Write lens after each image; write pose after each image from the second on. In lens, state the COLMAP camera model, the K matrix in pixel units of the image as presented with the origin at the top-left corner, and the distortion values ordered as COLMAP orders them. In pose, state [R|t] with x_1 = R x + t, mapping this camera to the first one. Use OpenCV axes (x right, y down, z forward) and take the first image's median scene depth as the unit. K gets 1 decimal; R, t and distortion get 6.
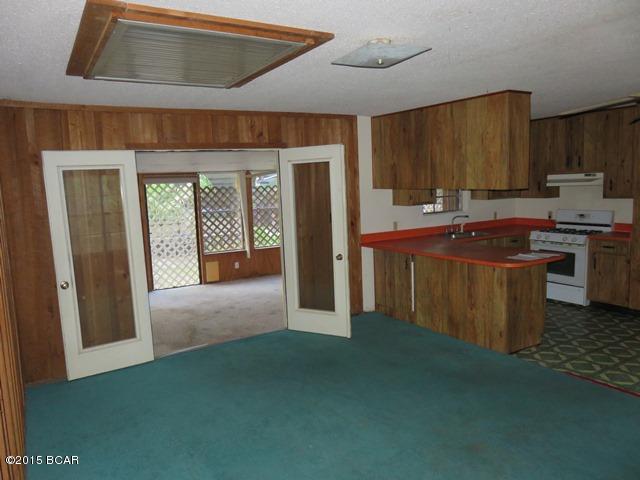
lens RADIAL K [[477.4, 0, 320.0], [0, 477.4, 240.5], [0, 0, 1]] dist [-0.013917, -0.005983]
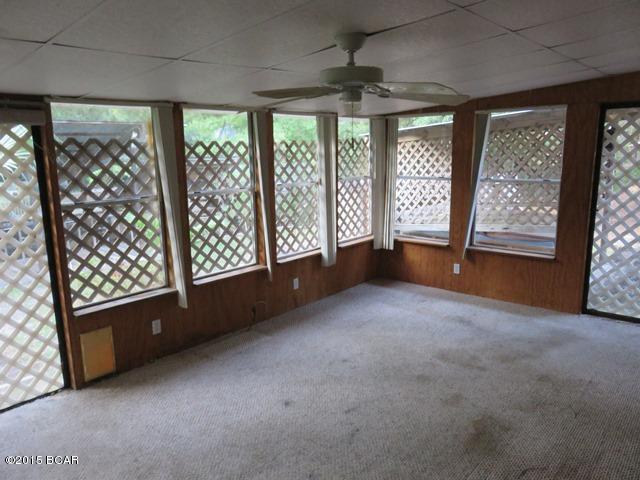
lens RADIAL K [[477.4, 0, 319.9], [0, 477.4, 243.0], [0, 0, 1]] dist [-0.013917, -0.005983]
pose [[0.957230, -0.032484, 0.287498, -0.157706], [0.009874, 0.996766, 0.079748, -0.057258], [-0.289159, -0.073498, 0.954455, 0.568237]]
